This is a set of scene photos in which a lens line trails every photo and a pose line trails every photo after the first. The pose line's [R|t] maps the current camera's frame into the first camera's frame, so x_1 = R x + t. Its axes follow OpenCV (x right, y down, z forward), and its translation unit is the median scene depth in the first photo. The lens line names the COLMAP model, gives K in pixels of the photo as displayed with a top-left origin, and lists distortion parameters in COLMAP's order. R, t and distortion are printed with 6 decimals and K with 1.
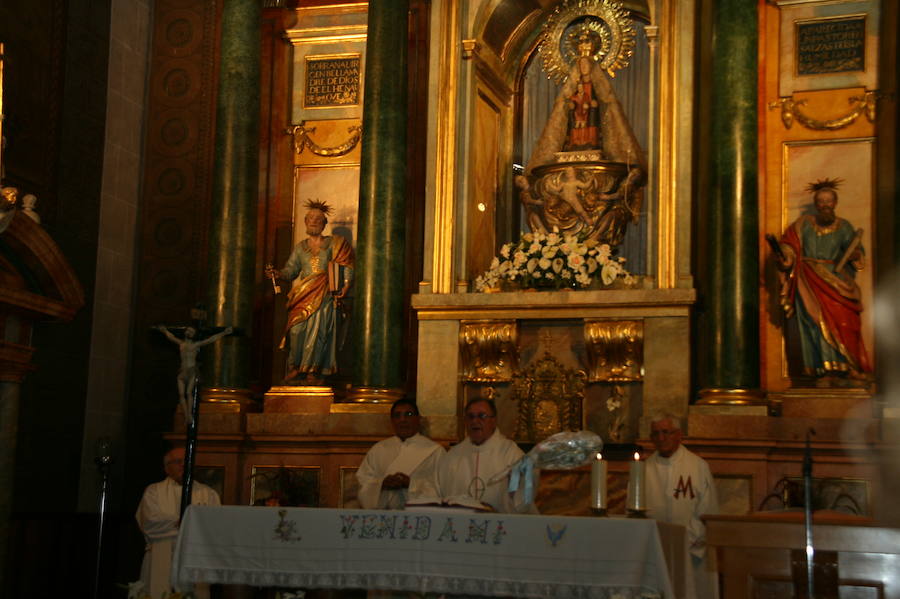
lens RADIAL K [[1477.3, 0, 450.0], [0, 1477.3, 299.5], [0, 0, 1]] dist [0.103885, 0.039379]
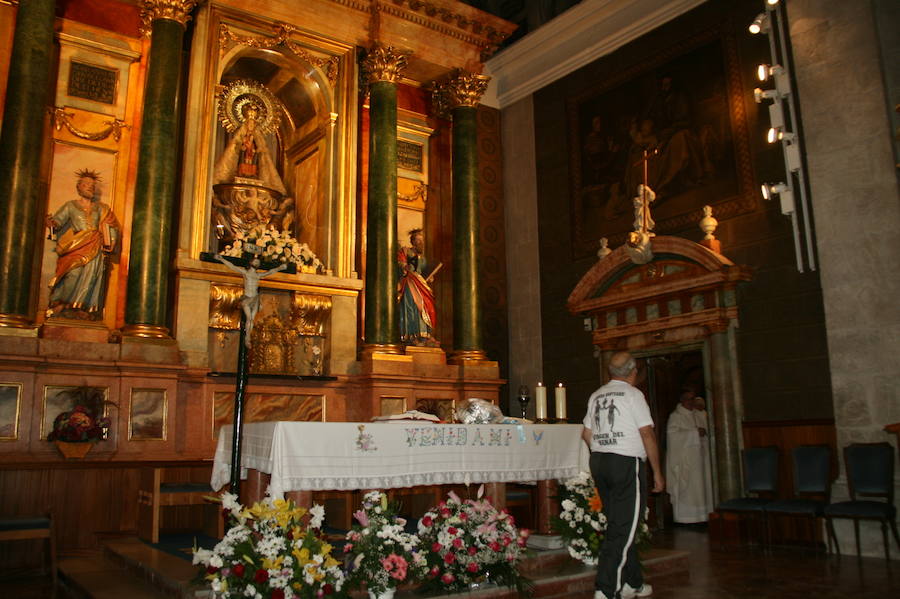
lens RADIAL K [[732.4, 0, 450.0], [0, 732.4, 299.5], [0, 0, 1]] dist [-0.122056, 0.010203]
pose [[0.620052, 0.108363, 0.777041, -0.377089], [-0.094485, 0.993521, -0.063157, 0.052452], [-0.778850, -0.034258, 0.626274, 0.421552]]
